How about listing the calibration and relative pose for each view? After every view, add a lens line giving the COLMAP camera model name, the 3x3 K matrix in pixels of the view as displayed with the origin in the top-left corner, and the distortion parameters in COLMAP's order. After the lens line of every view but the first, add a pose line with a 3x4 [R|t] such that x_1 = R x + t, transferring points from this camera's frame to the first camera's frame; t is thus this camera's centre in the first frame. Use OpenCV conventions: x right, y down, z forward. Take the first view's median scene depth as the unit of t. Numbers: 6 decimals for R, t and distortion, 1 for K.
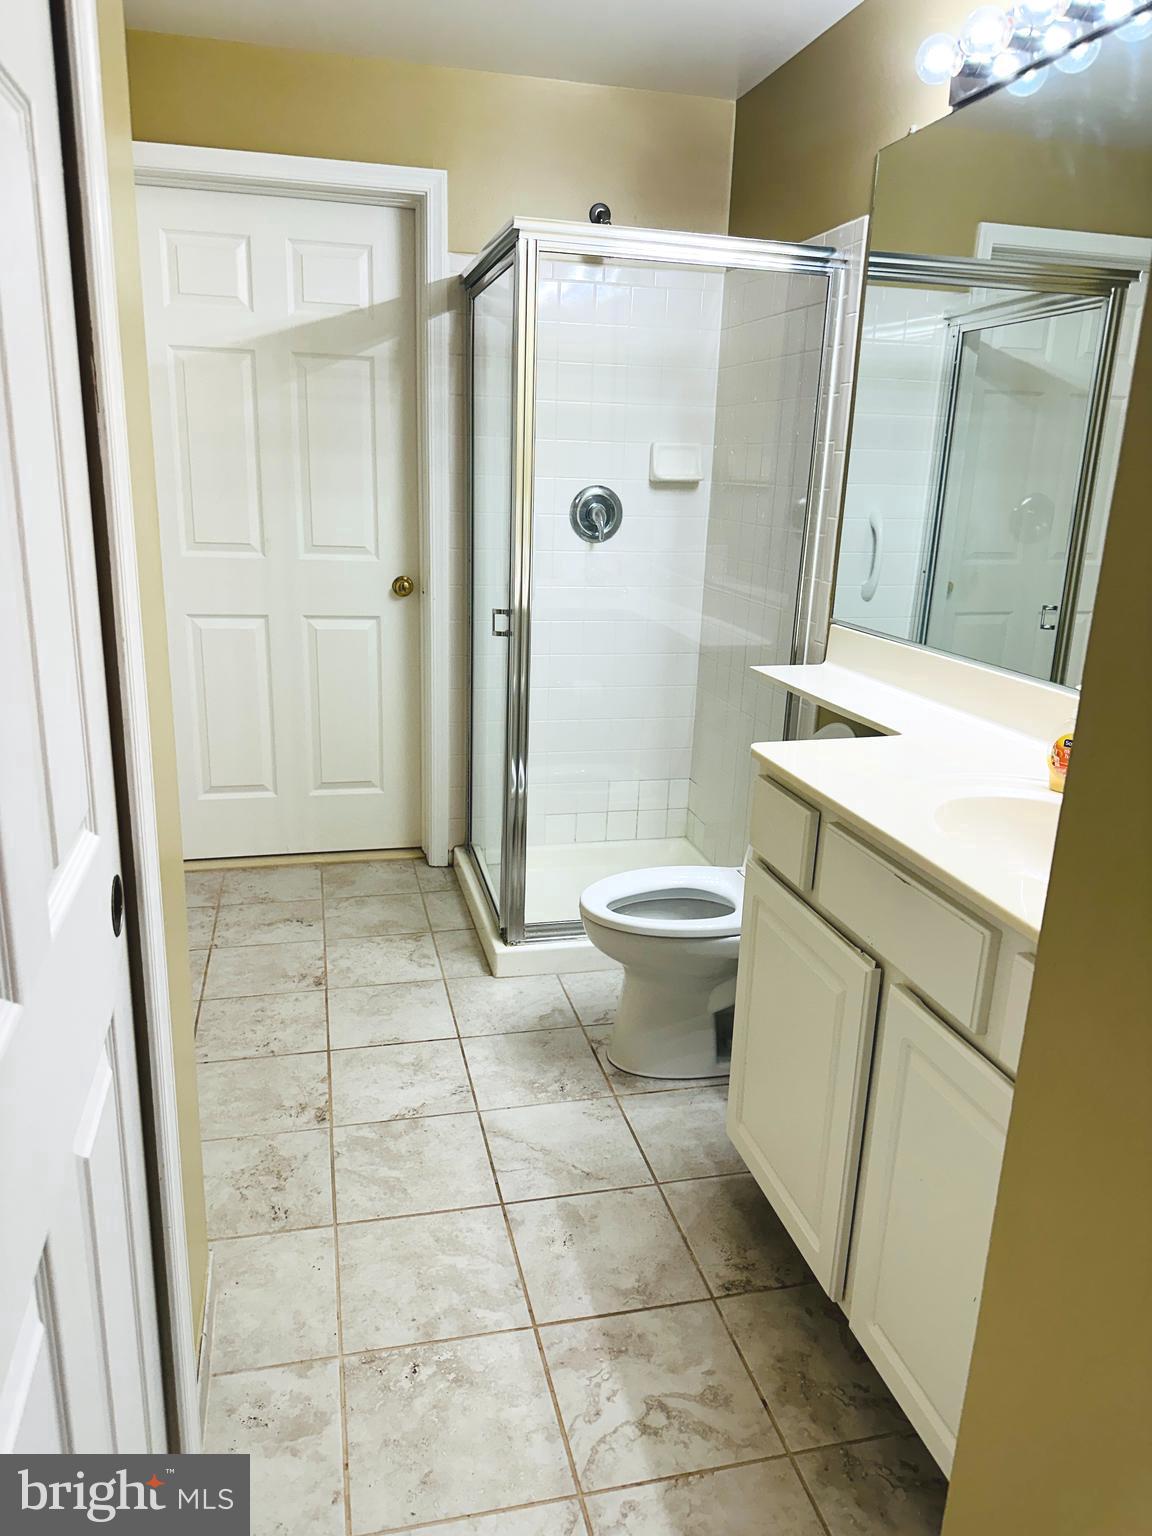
lens RADIAL K [[1078.6, 0, 567.9], [0, 1078.6, 769.7], [0, 0, 1]] dist [0.056029, -0.057413]
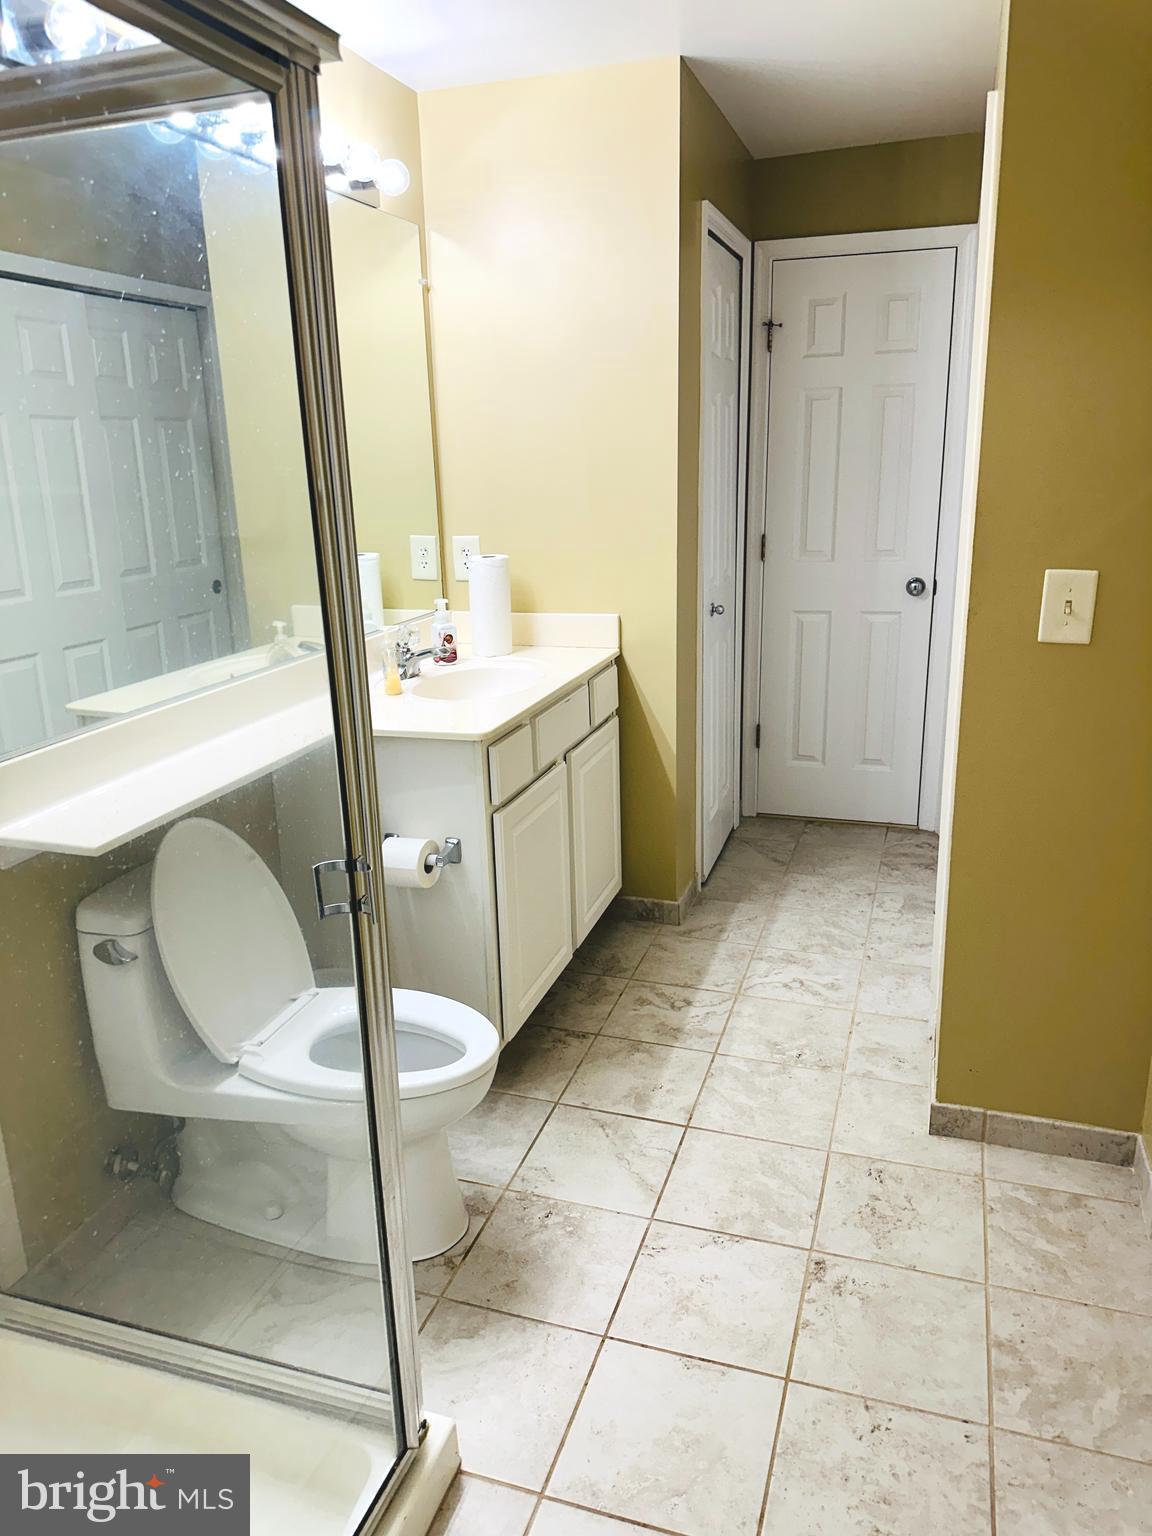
lens RADIAL K [[1078.6, 0, 568.3], [0, 1078.6, 761.3], [0, 0, 1]] dist [0.056029, -0.057413]
pose [[-0.842438, -0.163339, 0.513438, -0.496062], [0.152207, 0.841979, 0.517595, -0.567867], [-0.516847, 0.514191, -0.684454, 1.685299]]
